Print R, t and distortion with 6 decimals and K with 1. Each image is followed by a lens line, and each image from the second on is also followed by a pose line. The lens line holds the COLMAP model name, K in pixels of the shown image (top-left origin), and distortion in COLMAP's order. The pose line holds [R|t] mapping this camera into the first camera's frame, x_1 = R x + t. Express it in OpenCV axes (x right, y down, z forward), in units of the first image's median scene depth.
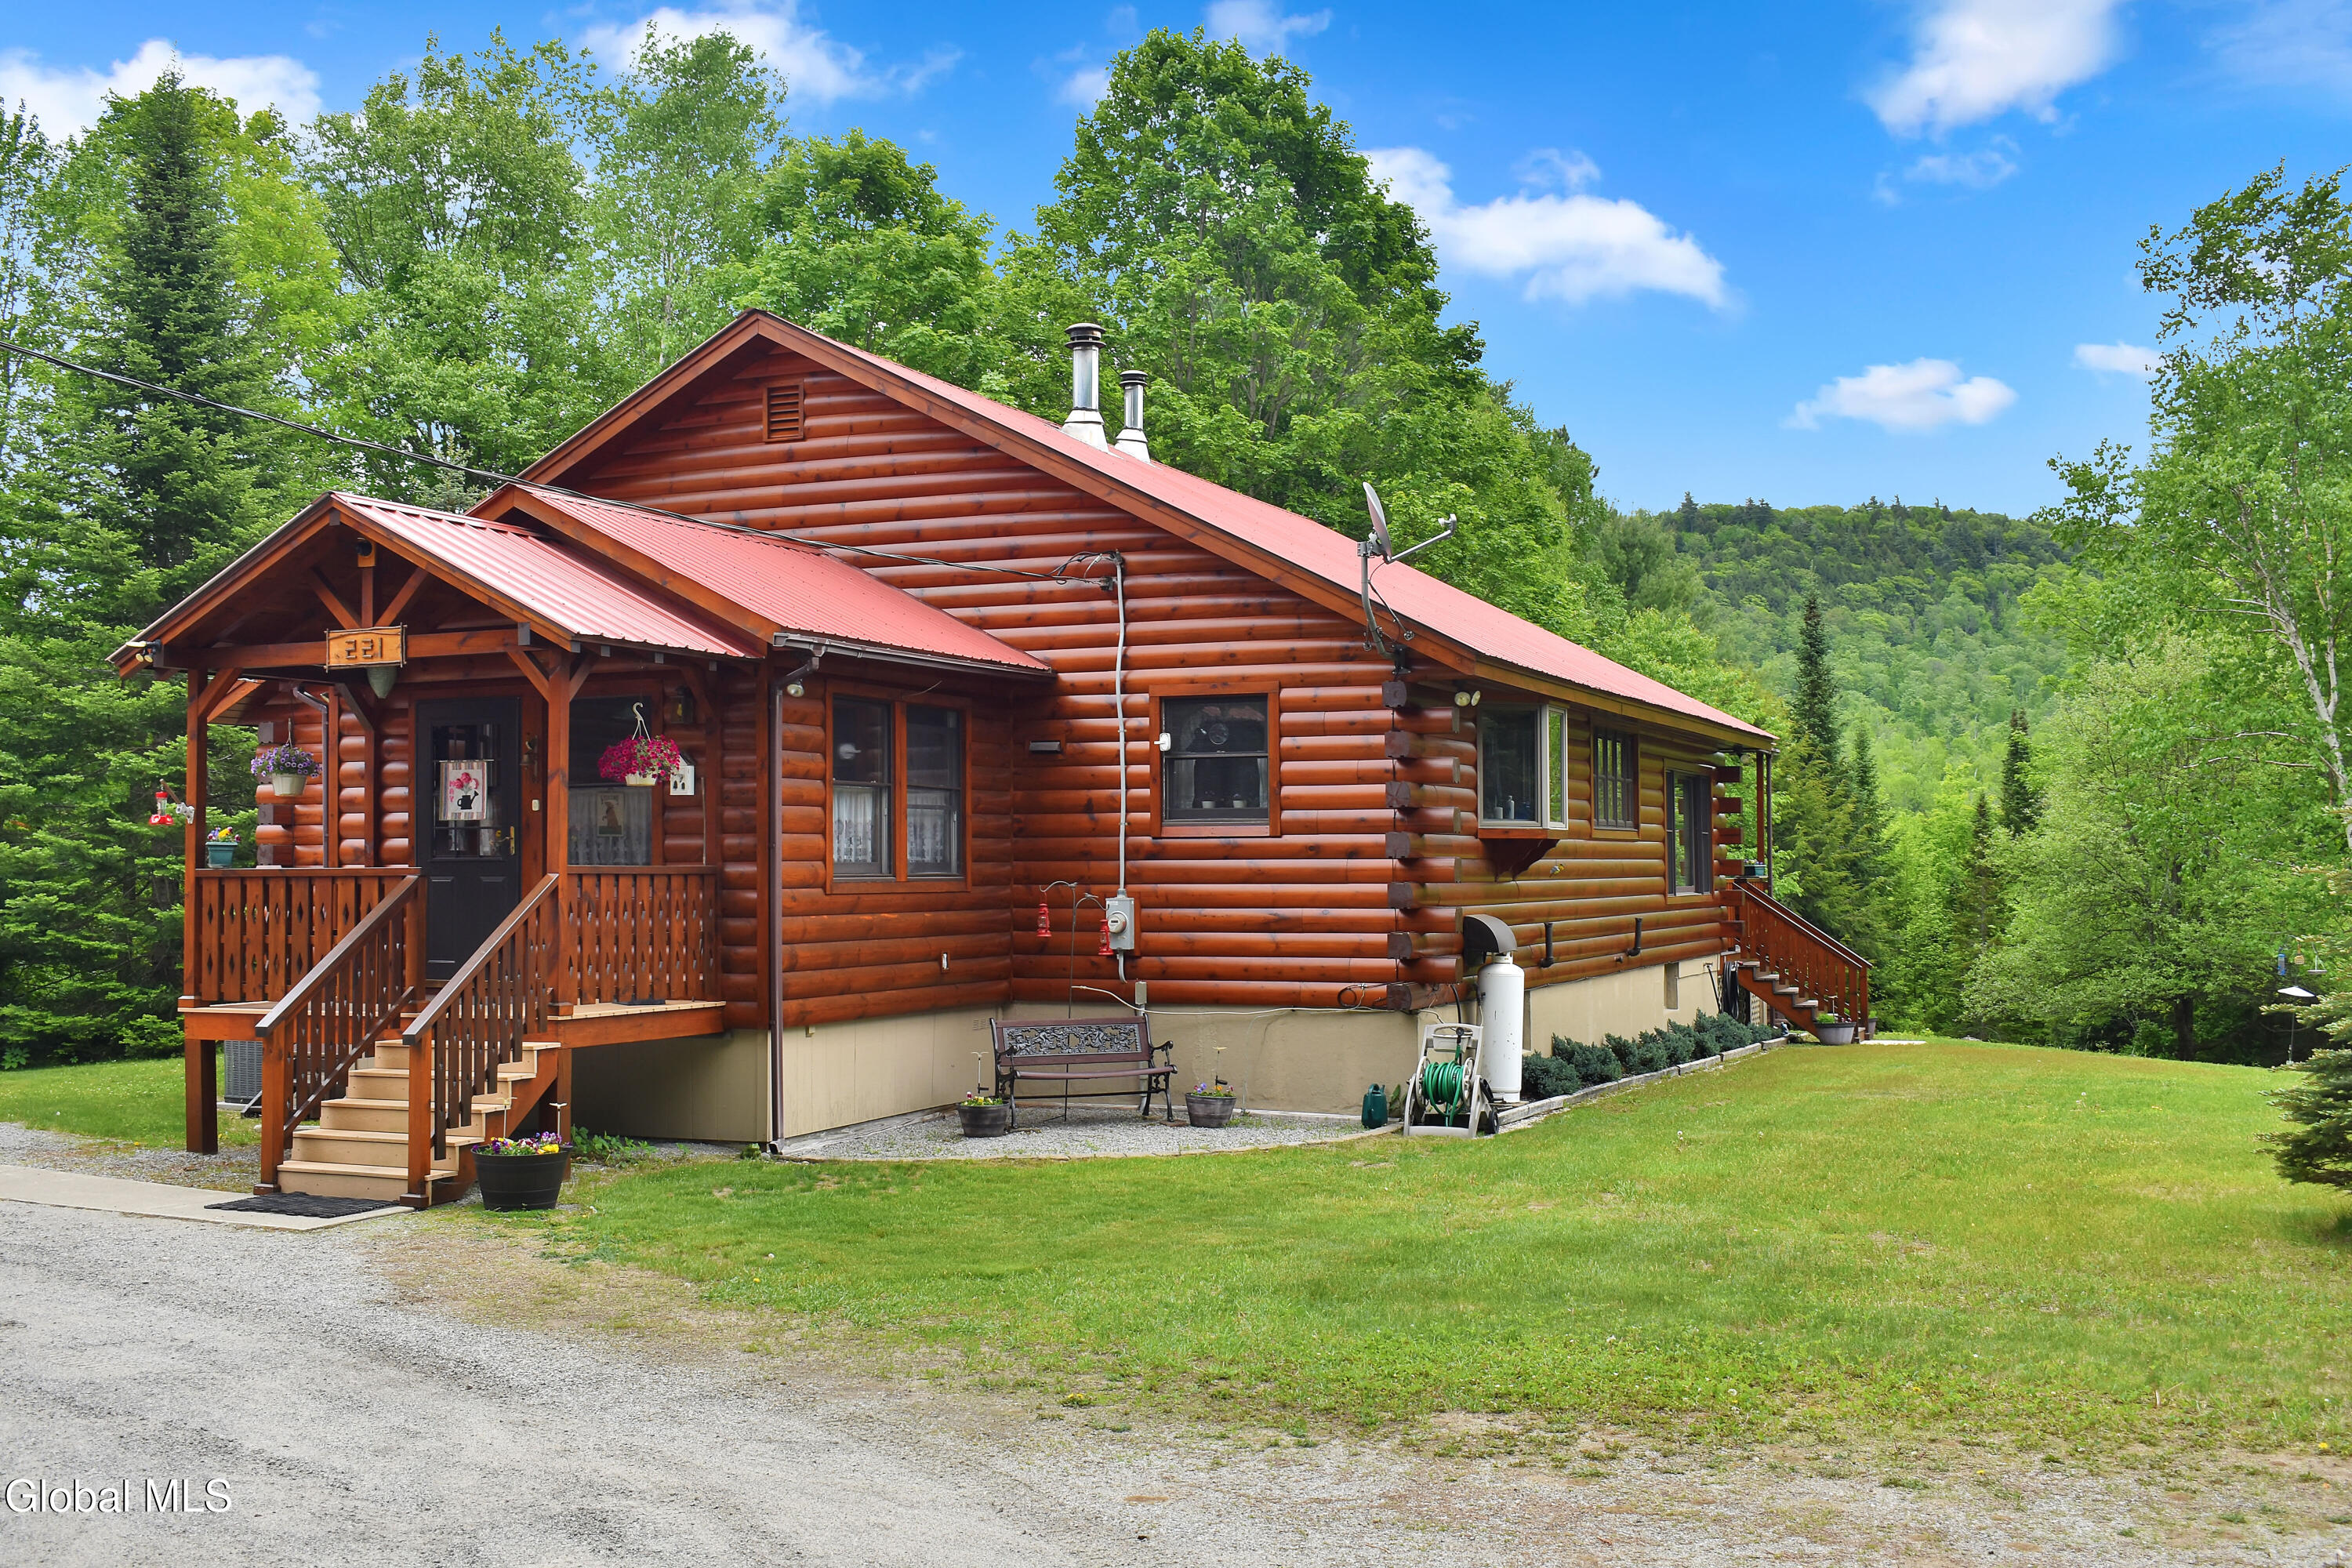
lens RADIAL K [[2481.4, 0, 1177.3], [0, 2481.4, 722.0], [0, 0, 1]] dist [-0.053820, 0.002724]
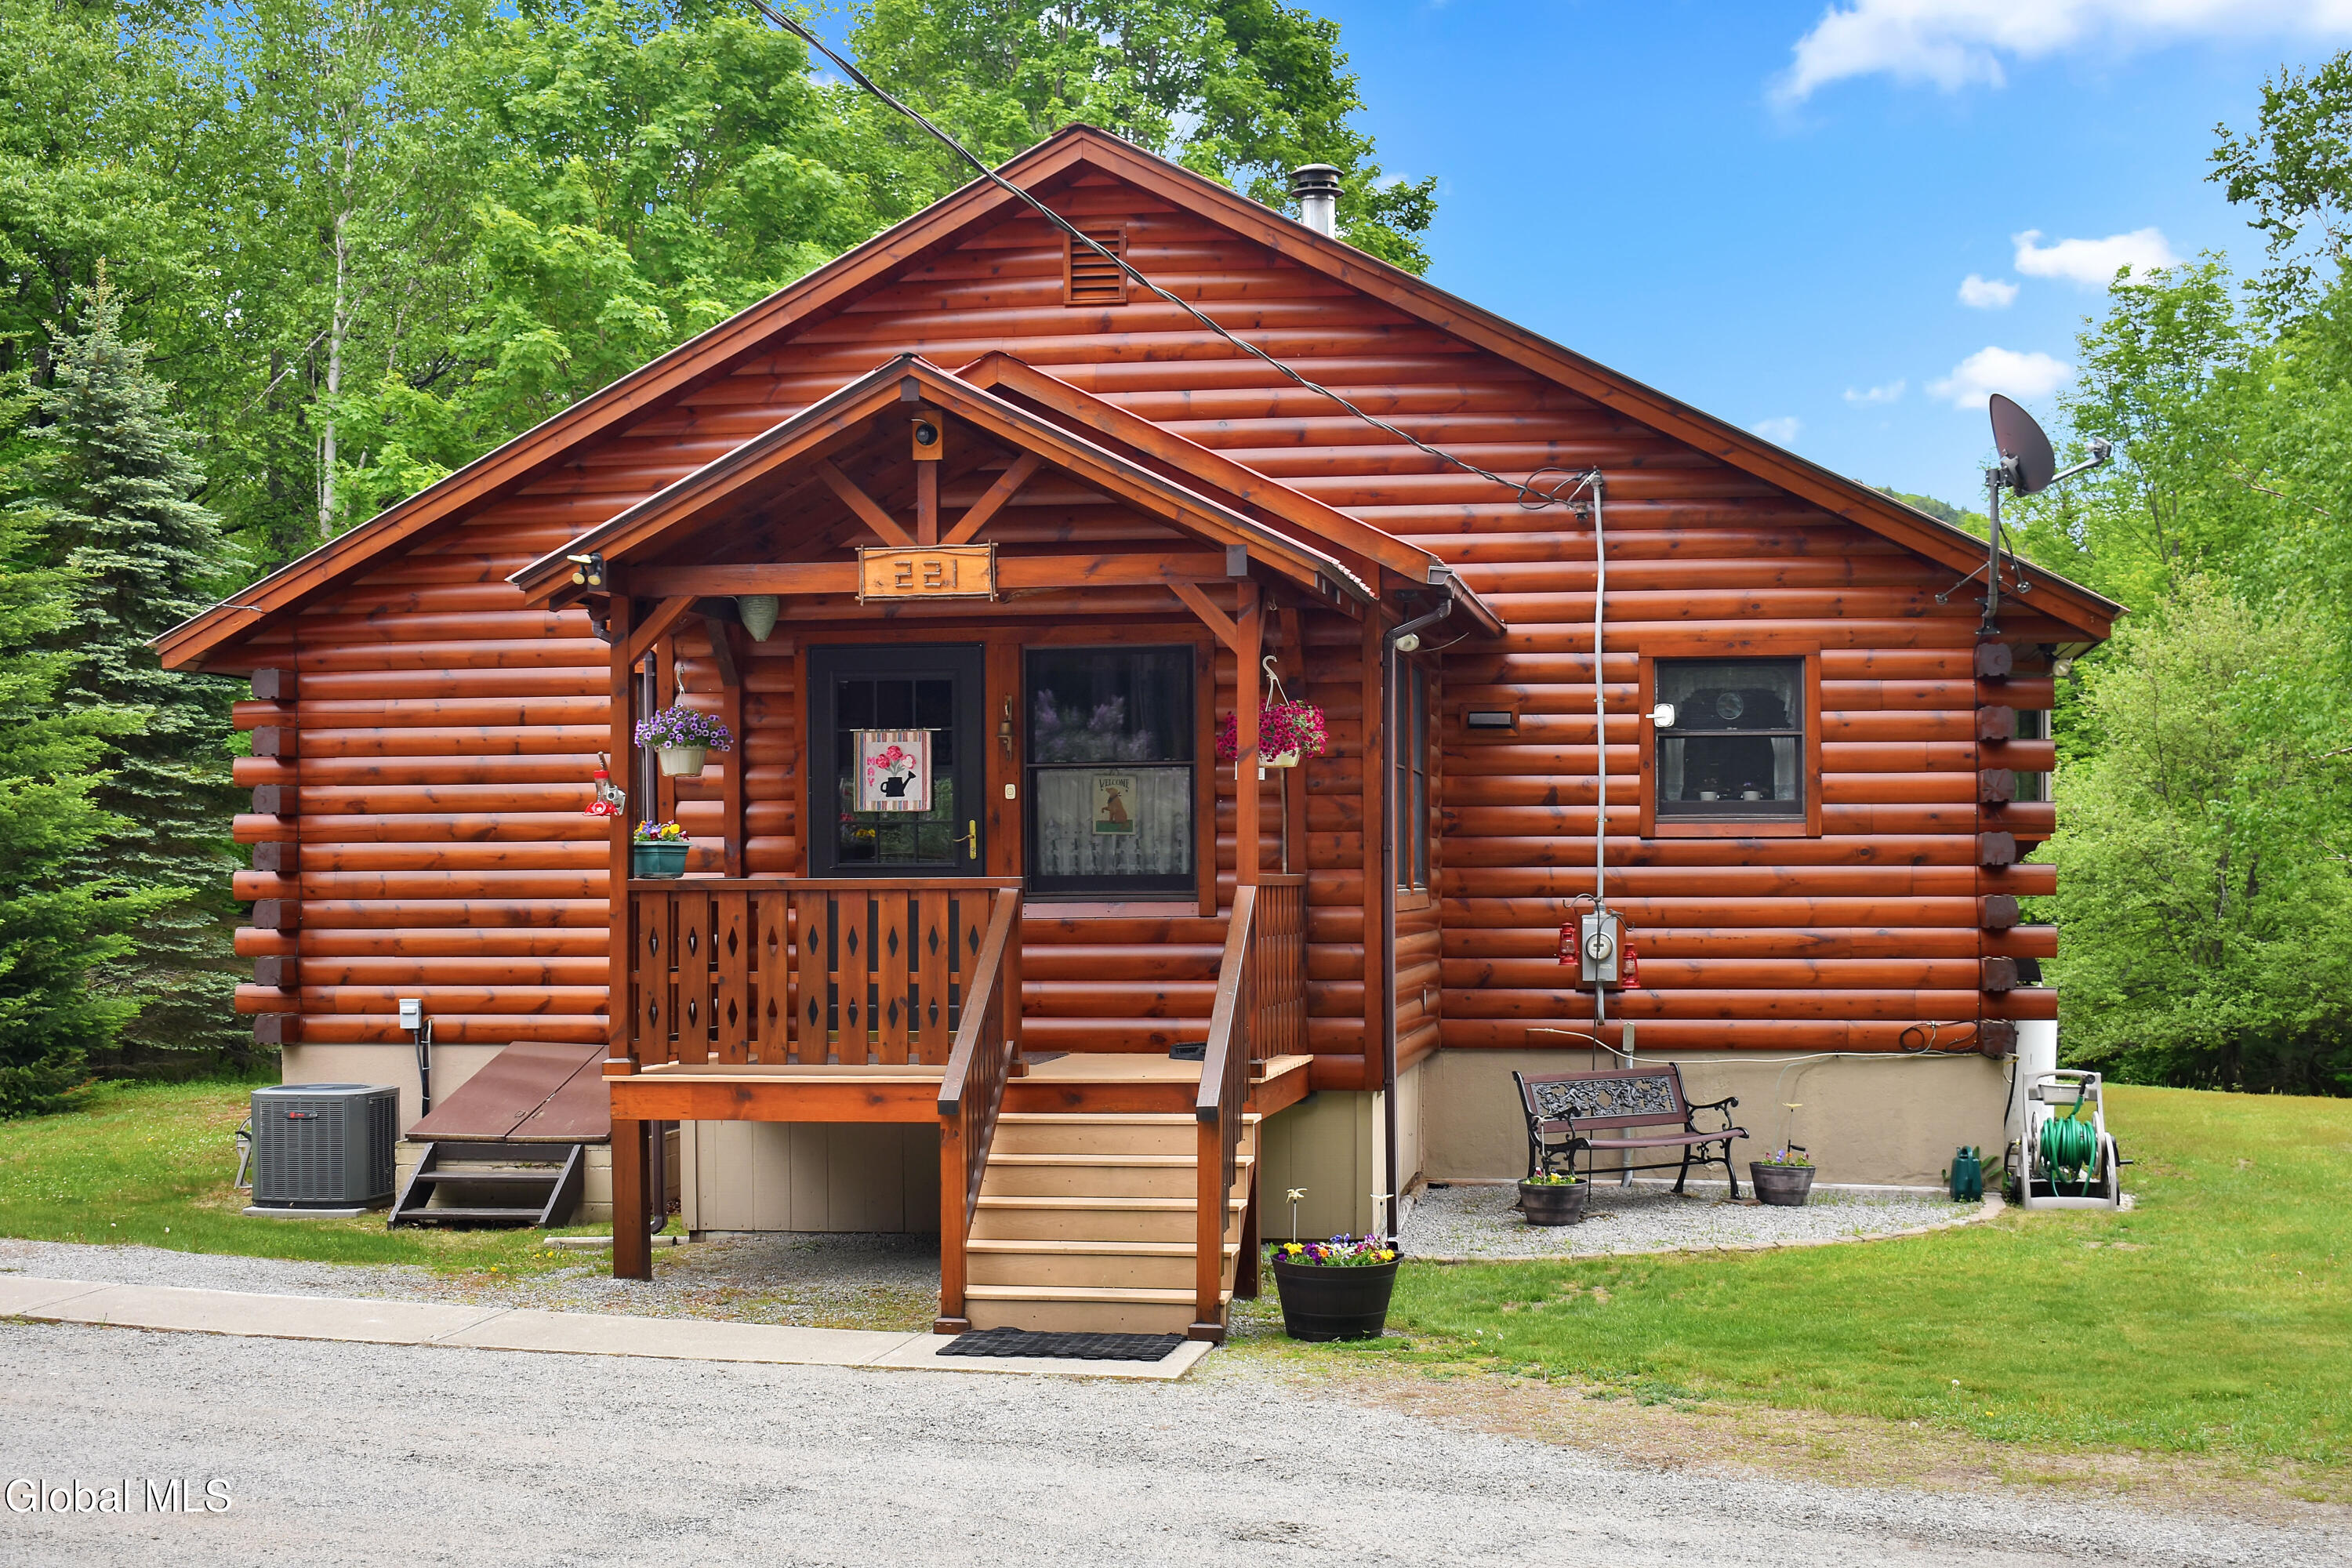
lens RADIAL K [[3187.0, 0, 1176.0], [0, 3187.0, 784.0], [0, 0, 1]] dist [-0.040925, -0.080740]
pose [[0.970791, 0.007654, 0.239806, -0.399785], [-0.015136, 0.999454, 0.029371, 0.002621], [-0.239450, -0.032143, 0.970376, 0.065600]]
